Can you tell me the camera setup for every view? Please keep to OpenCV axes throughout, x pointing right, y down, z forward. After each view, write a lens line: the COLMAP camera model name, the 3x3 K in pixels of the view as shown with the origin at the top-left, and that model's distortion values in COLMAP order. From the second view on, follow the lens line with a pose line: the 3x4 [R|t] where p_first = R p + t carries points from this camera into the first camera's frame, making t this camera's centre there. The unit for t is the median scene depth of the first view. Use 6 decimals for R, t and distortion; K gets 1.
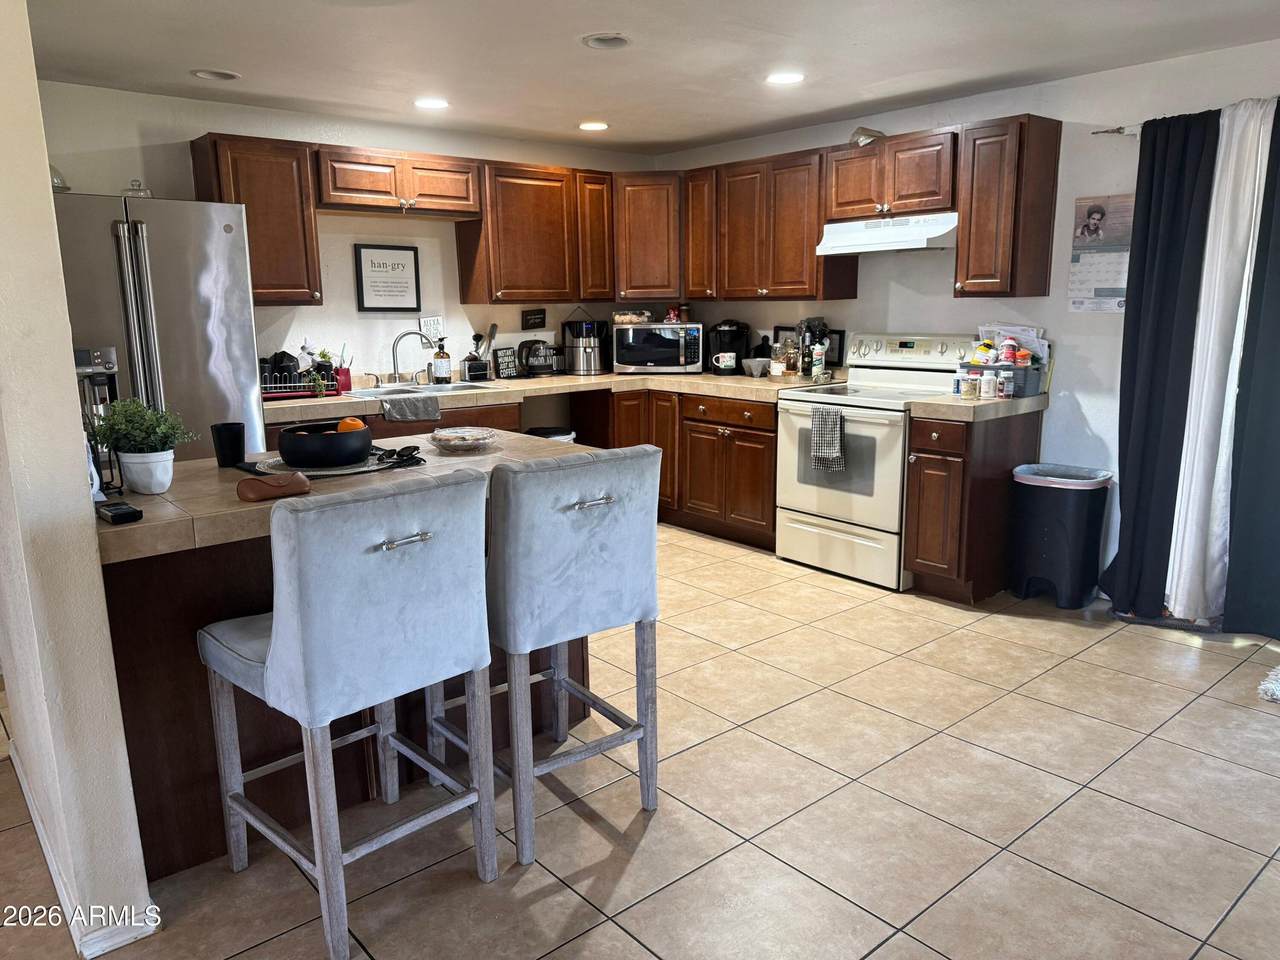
lens RADIAL K [[904.8, 0, 640.0], [0, 904.8, 480.0], [0, 0, 1]] dist [0.167316, -0.365711]
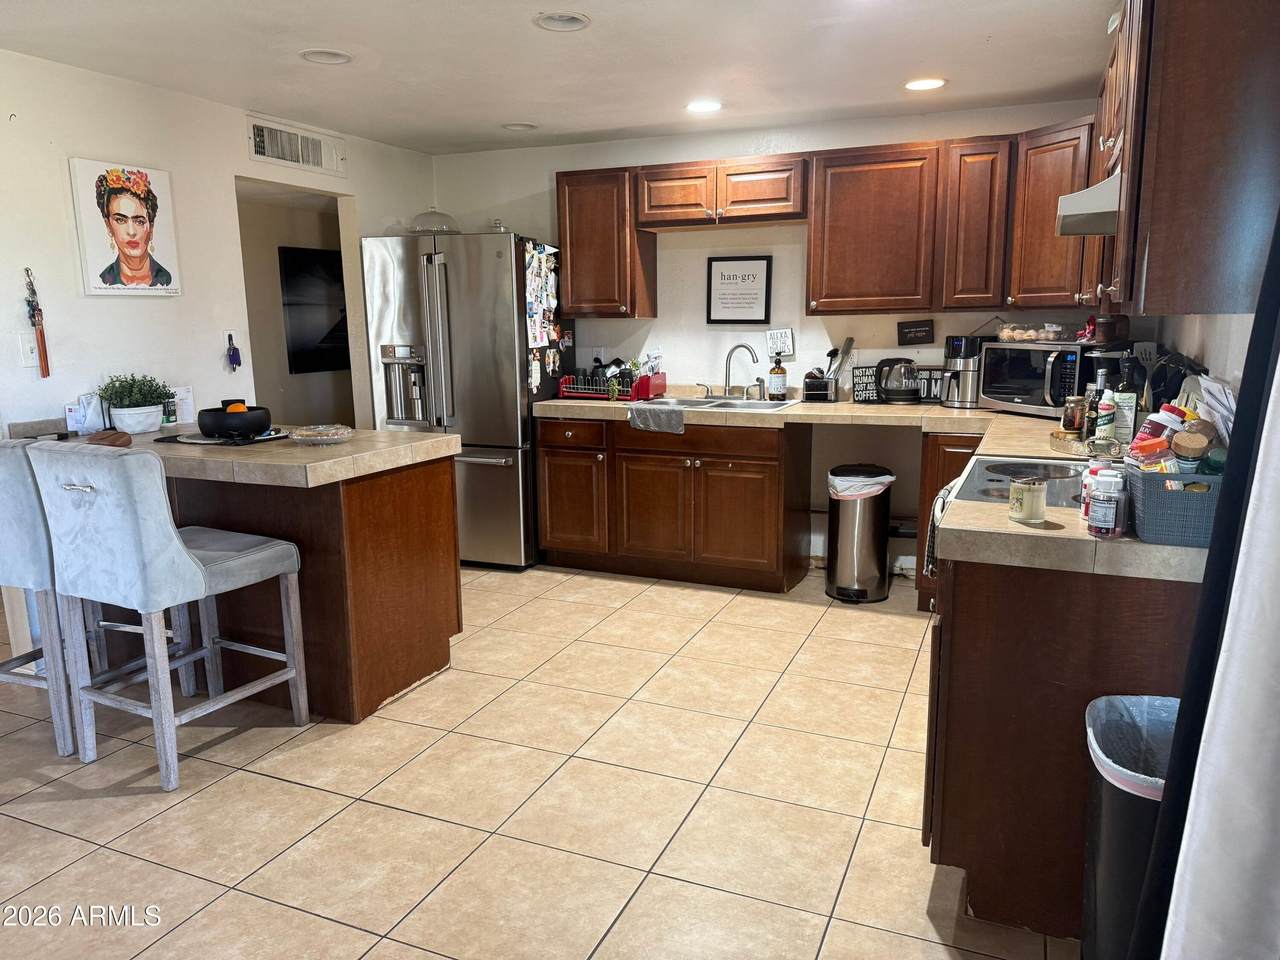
lens RADIAL K [[905.5, 0, 640.0], [0, 905.5, 480.0], [0, 0, 1]] dist [0.072948, -0.092689]
pose [[0.430295, 0.165332, -0.887418, 0.592666], [-0.170645, 0.980257, 0.099886, -0.102033], [0.886412, 0.108453, 0.450013, 0.505035]]
